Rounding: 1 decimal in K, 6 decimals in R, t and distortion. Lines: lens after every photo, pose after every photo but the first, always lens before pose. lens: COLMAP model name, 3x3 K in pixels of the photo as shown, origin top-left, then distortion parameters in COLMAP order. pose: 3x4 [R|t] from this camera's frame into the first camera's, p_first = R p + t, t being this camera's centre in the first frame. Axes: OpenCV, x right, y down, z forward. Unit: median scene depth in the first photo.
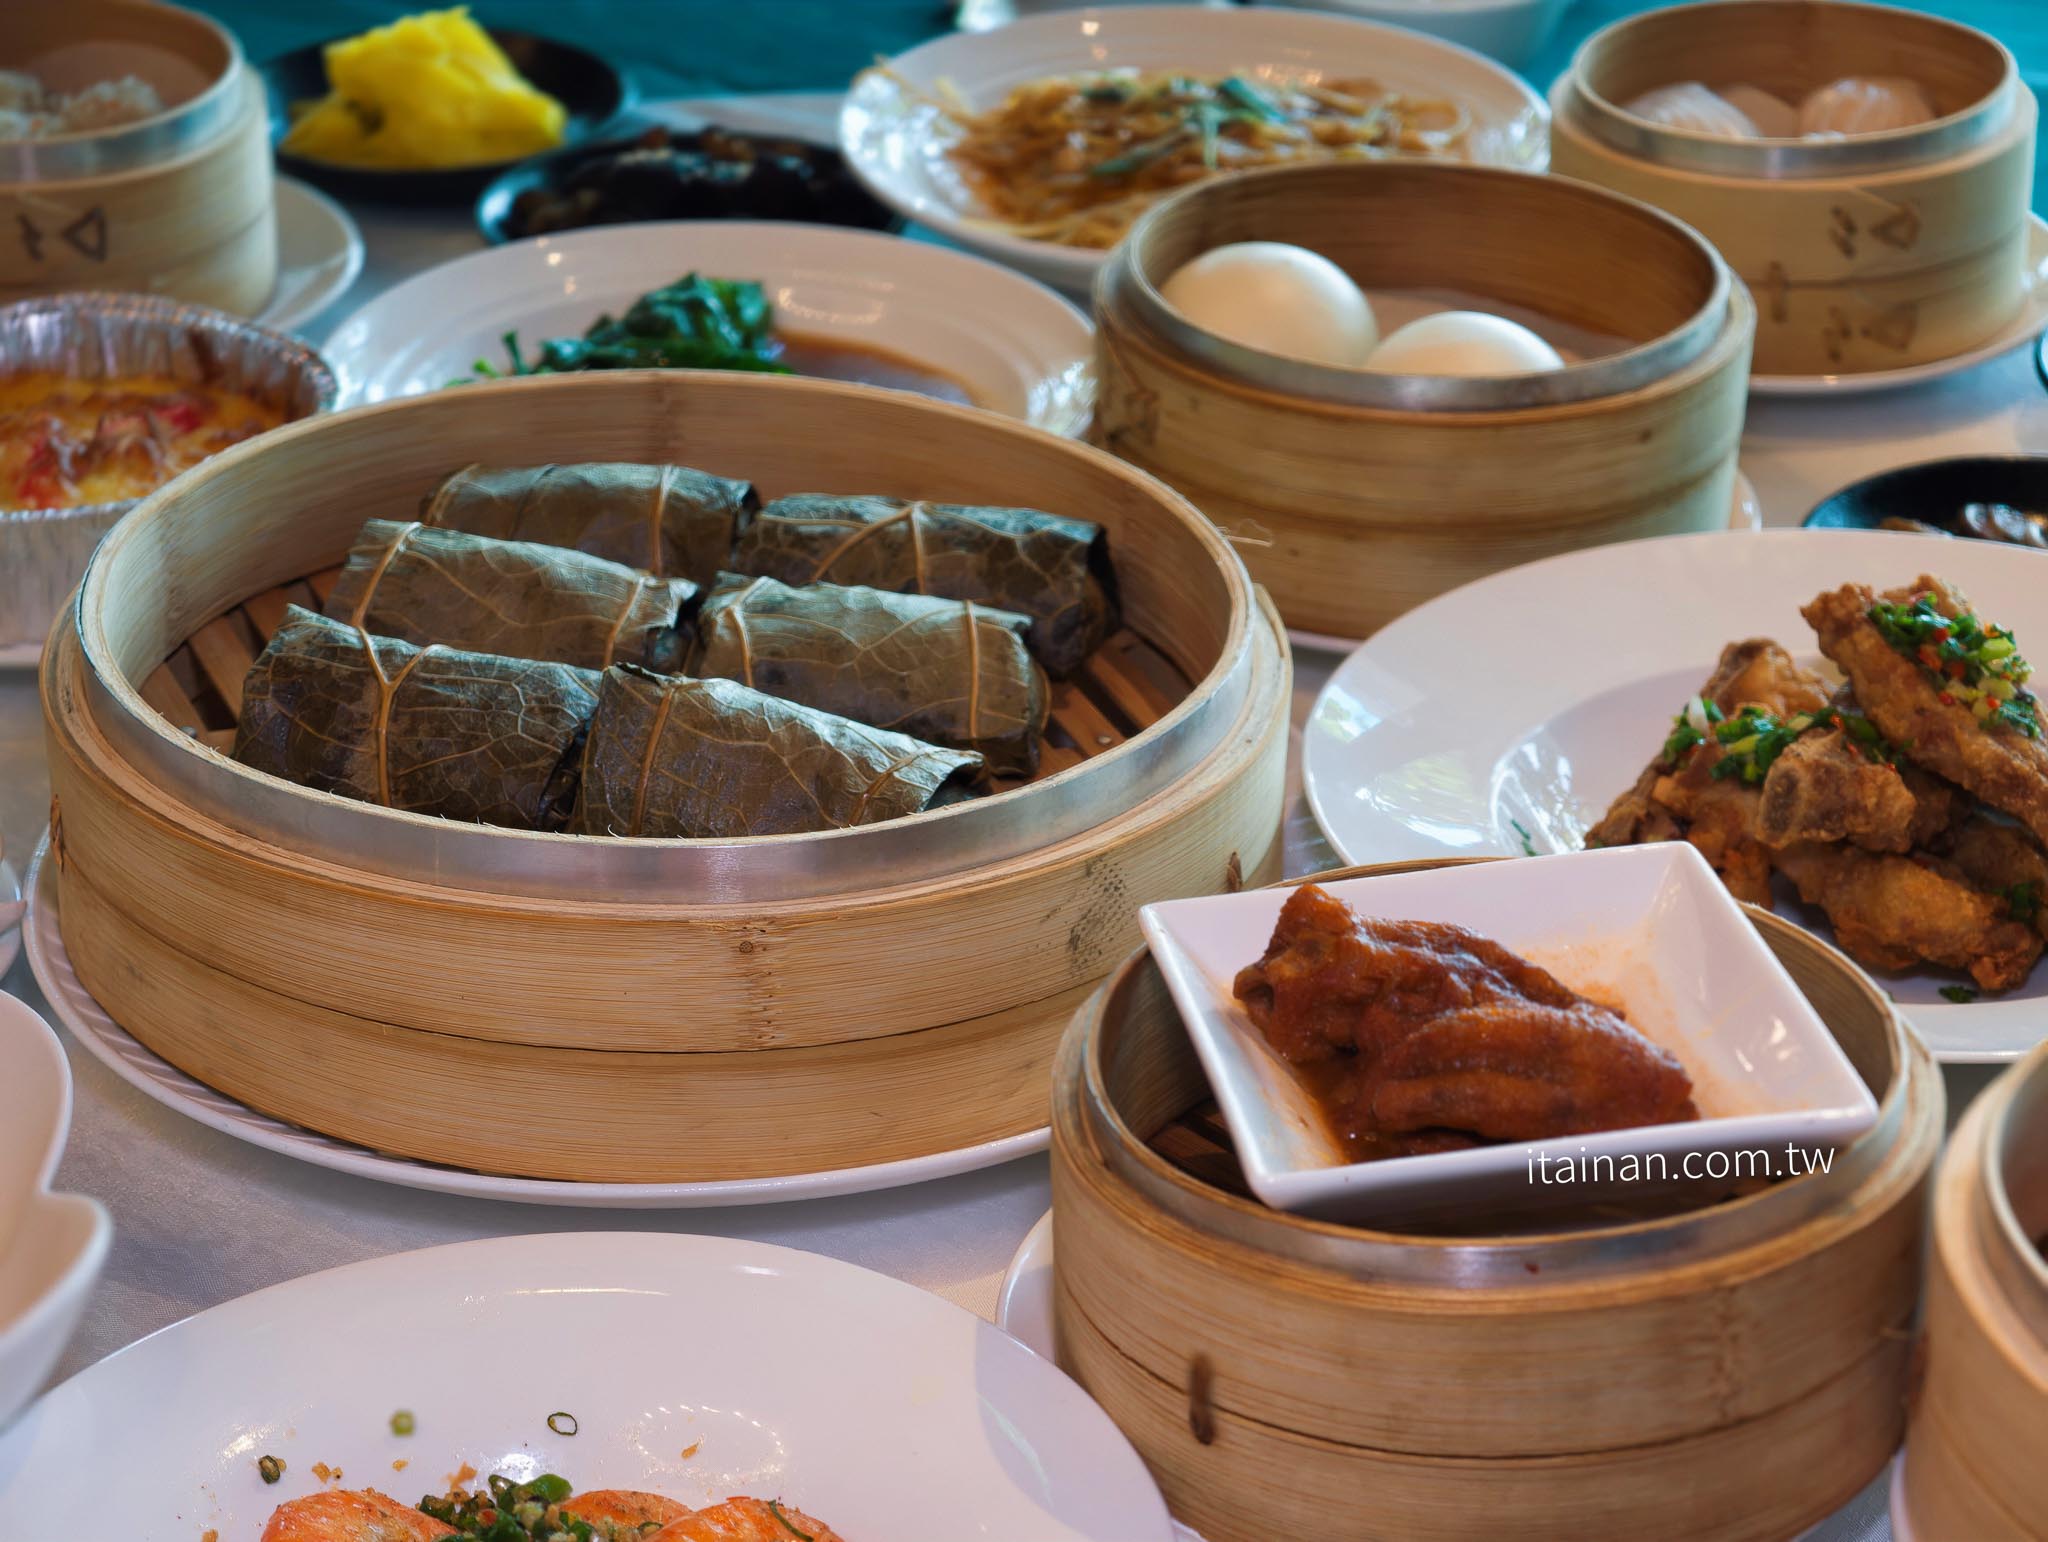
lens RADIAL K [[5050.4, 0, 1024.0], [0, 5050.4, 771.0], [0, 0, 1]] dist [0.415801, -0.987907]
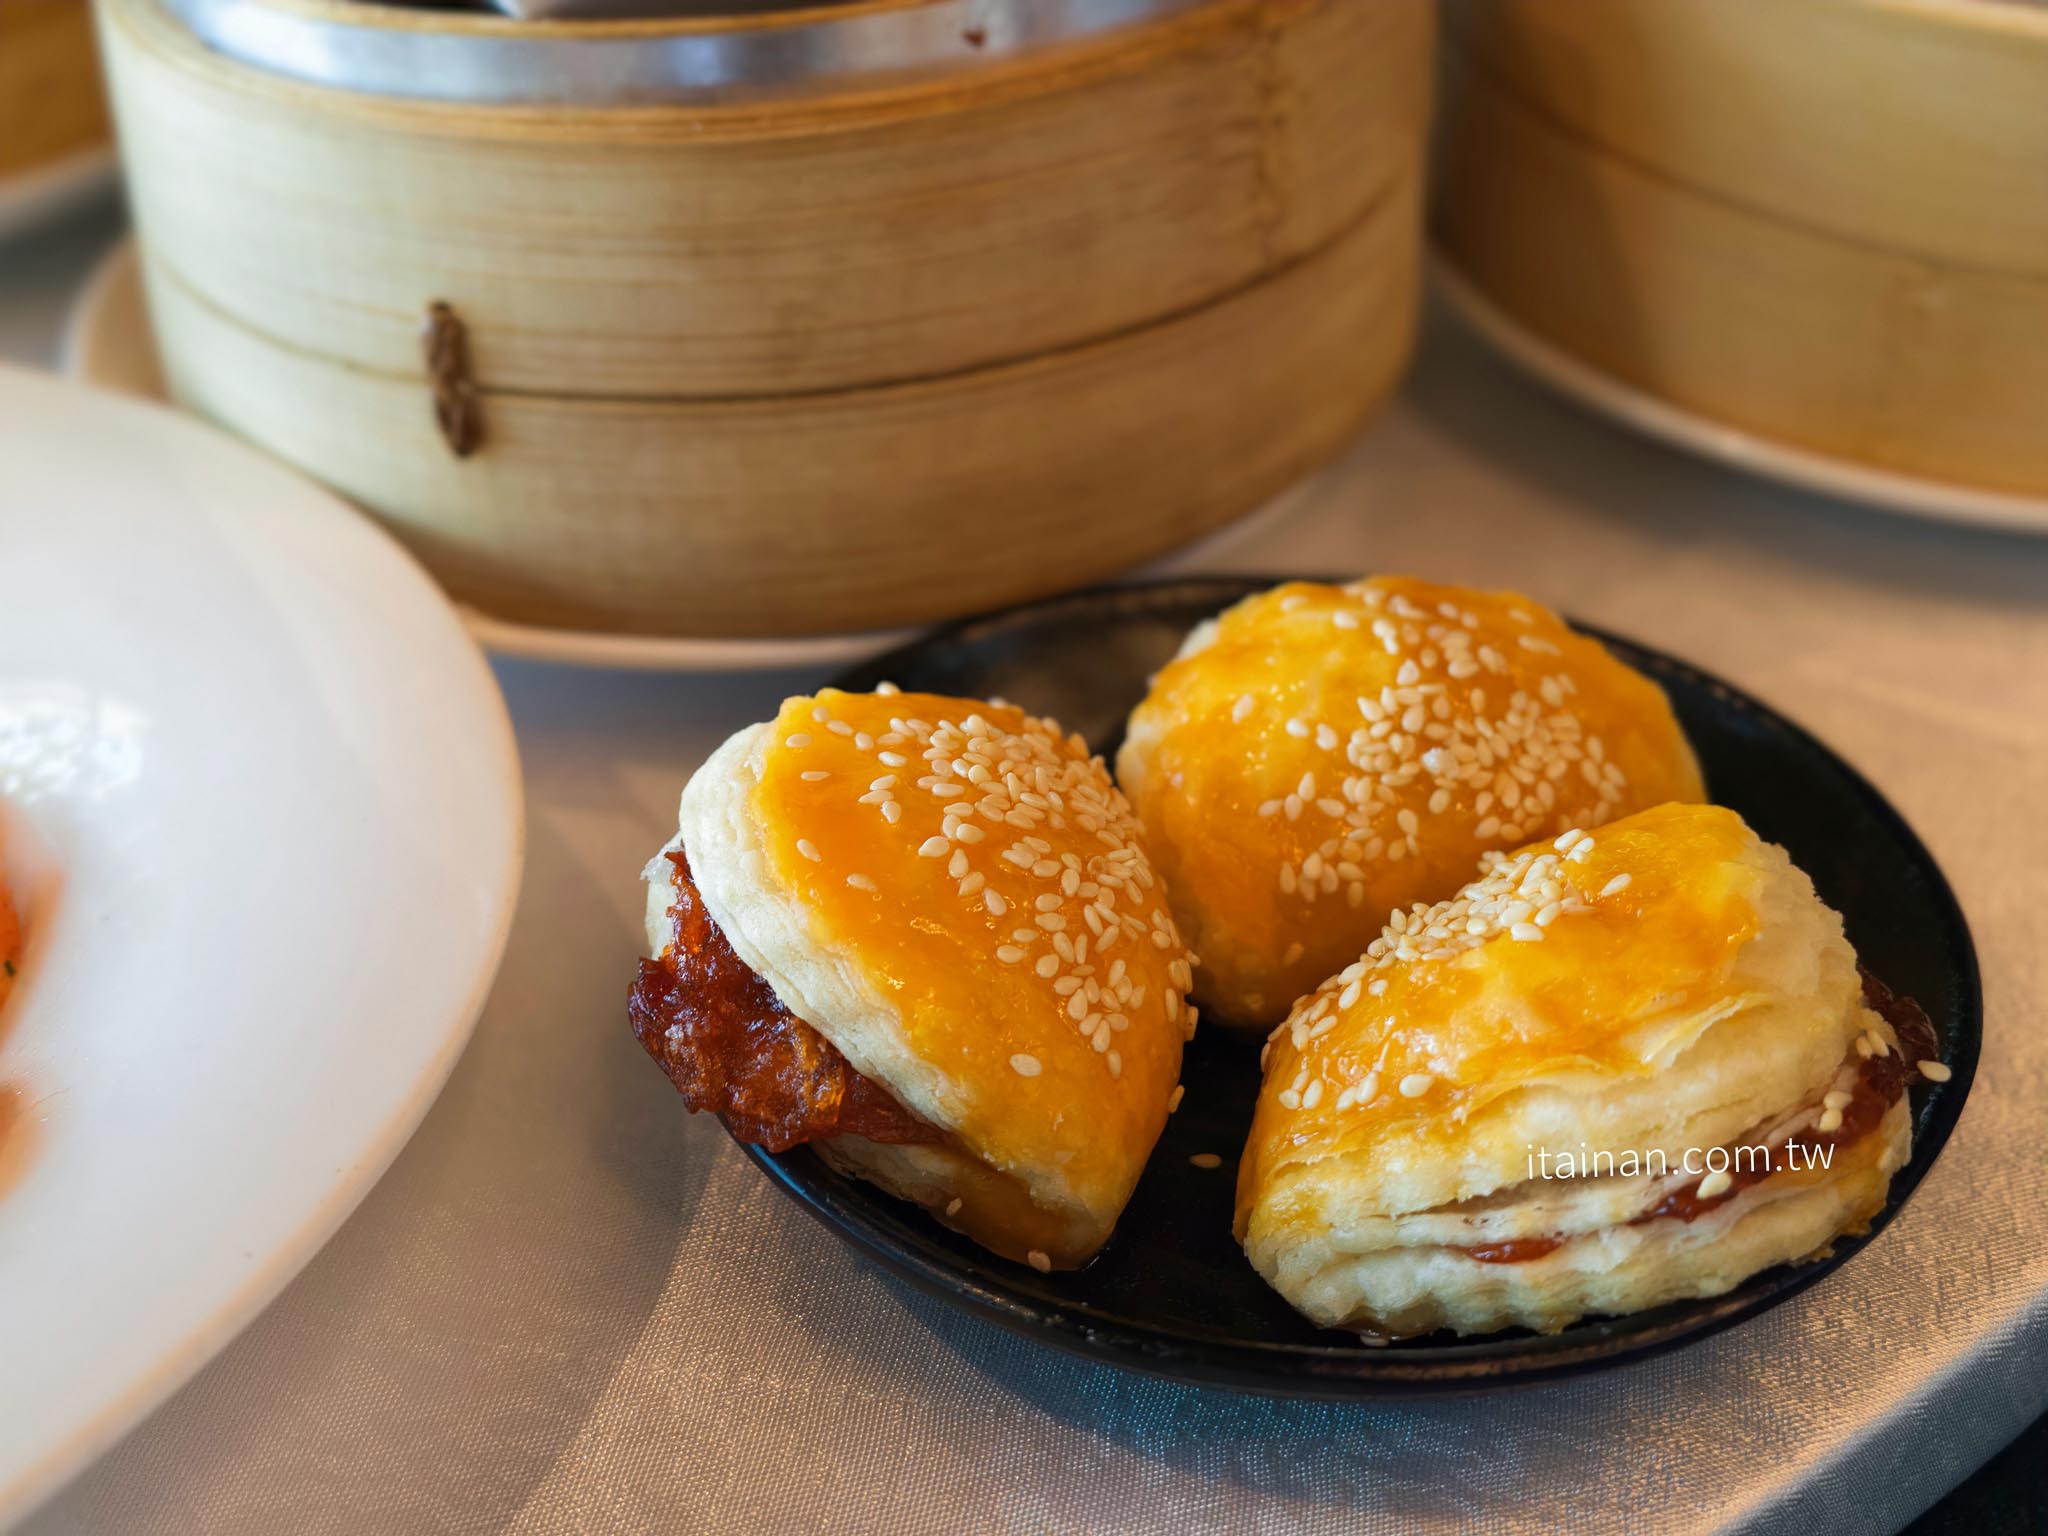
lens RADIAL K [[2989.6, 0, 1024.0], [0, 2989.6, 768.0], [0, 0, 1]] dist [0.010746, 0.011714]
pose [[0.943722, -0.193197, 0.268445, -0.005567], [0.157440, 0.976210, 0.149084, 0.119584], [-0.290862, -0.098430, 0.951688, 0.601181]]
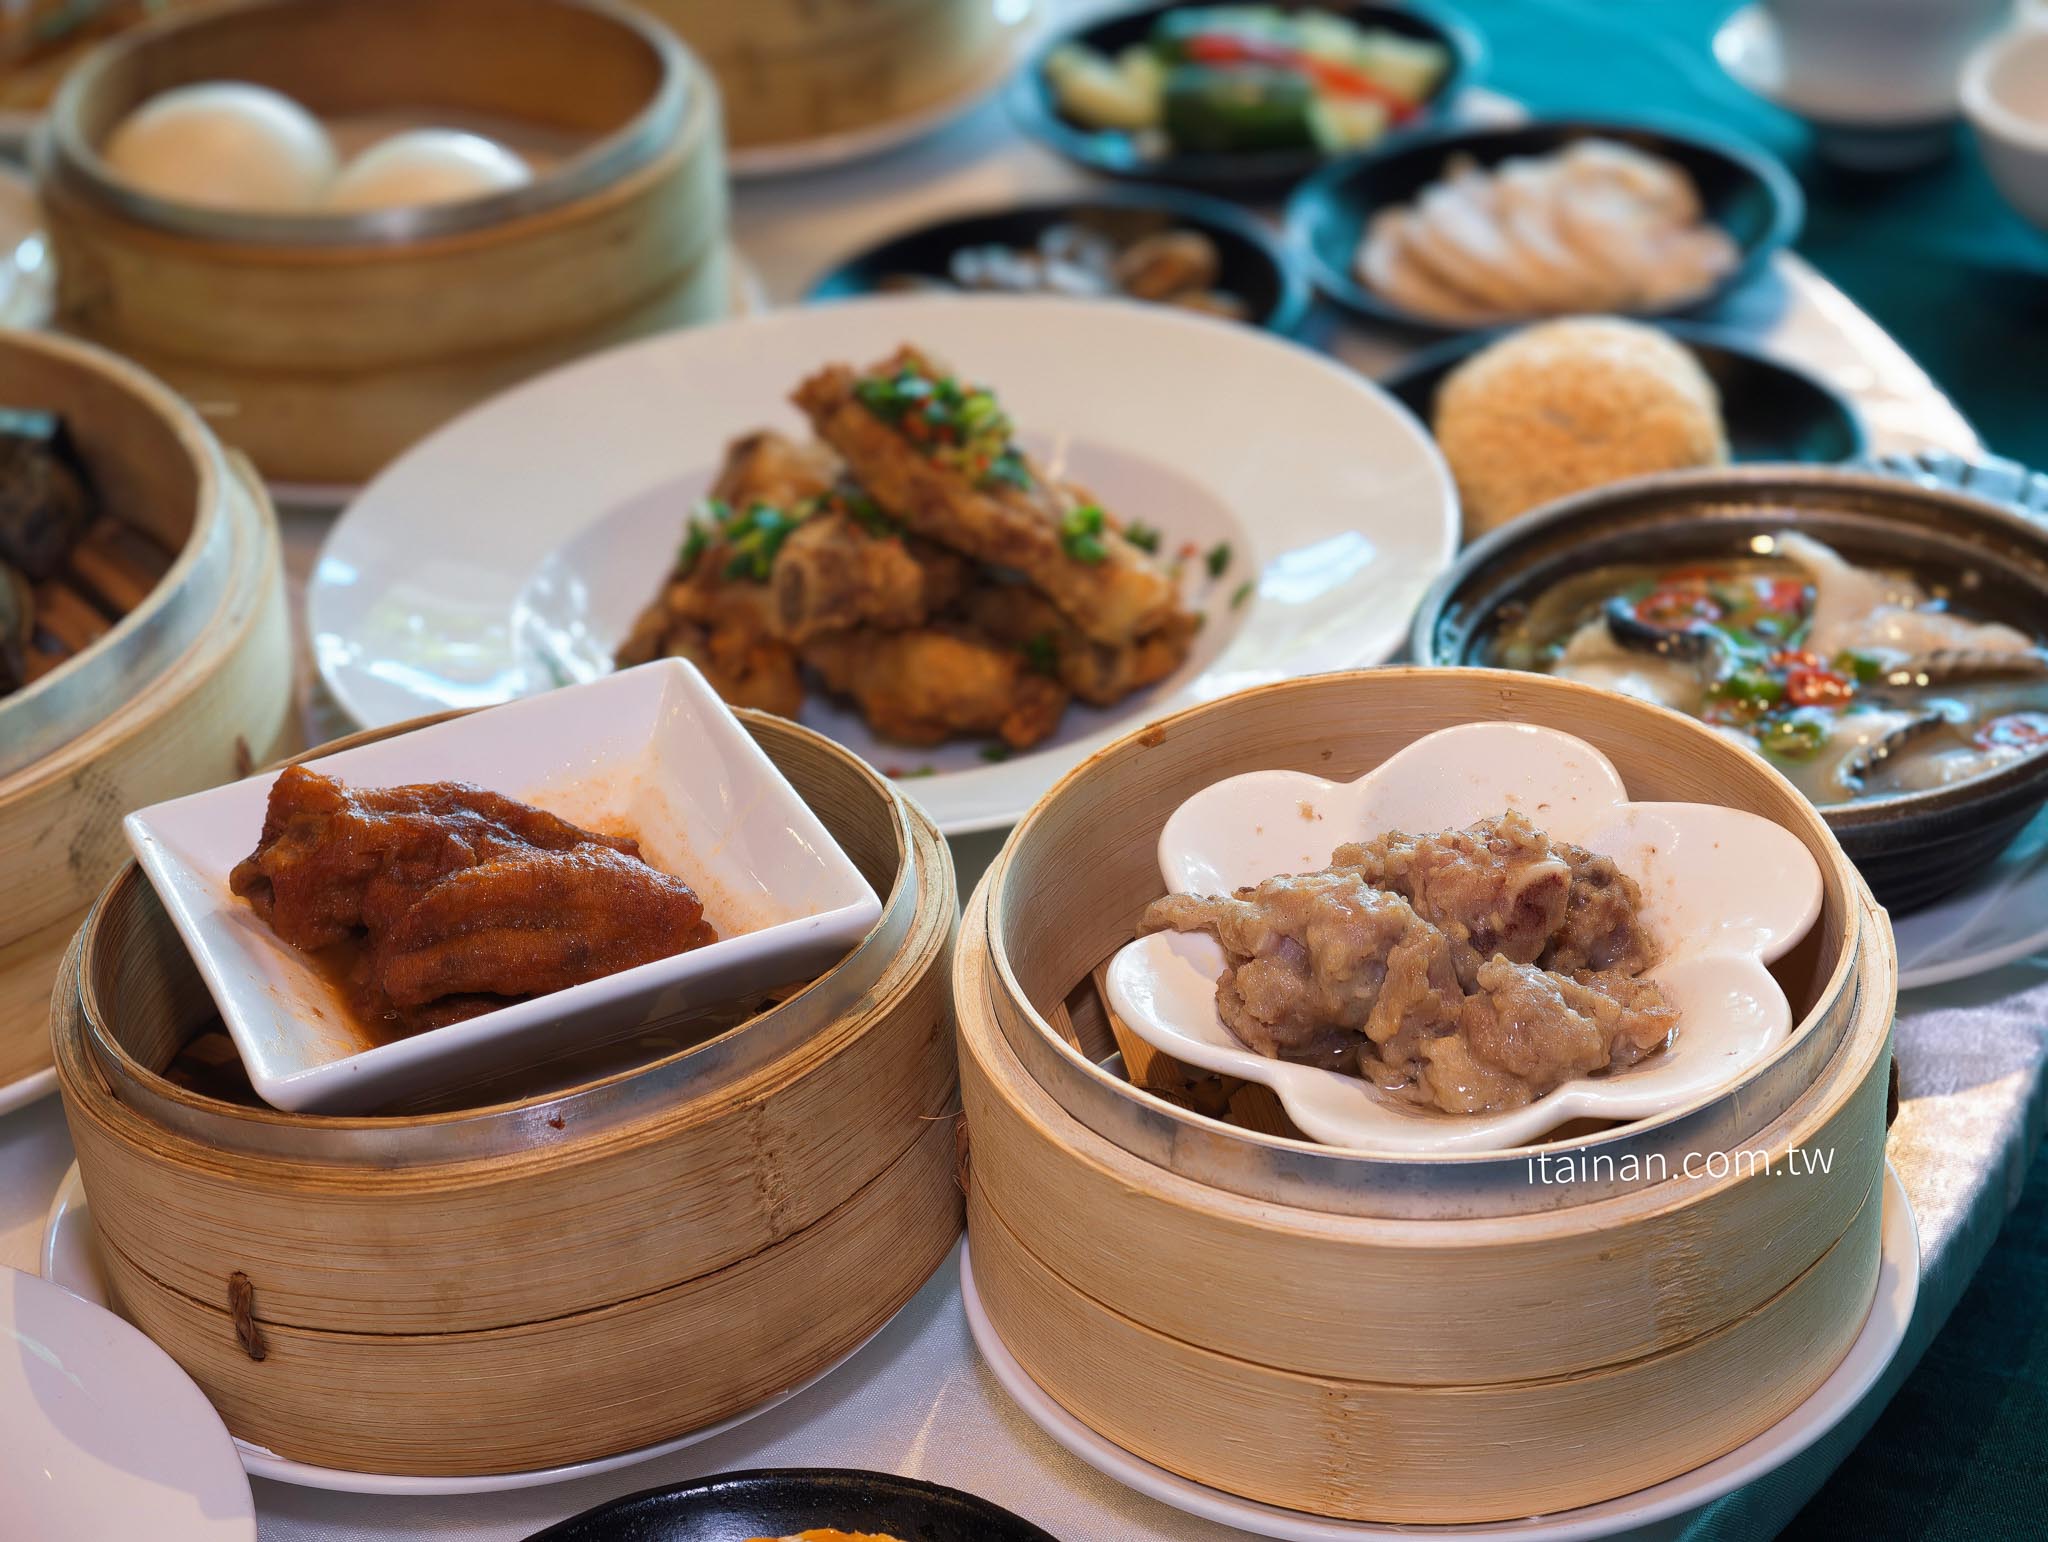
lens RADIAL K [[5050.4, 0, 1024.0], [0, 5050.4, 771.0], [0, 0, 1]] dist [0.415801, -0.987907]
pose [[0.977302, -0.164481, 0.133519, 0.062877], [0.158323, 0.985822, 0.055573, -0.008534], [-0.140766, -0.033173, 0.989487, 0.021235]]
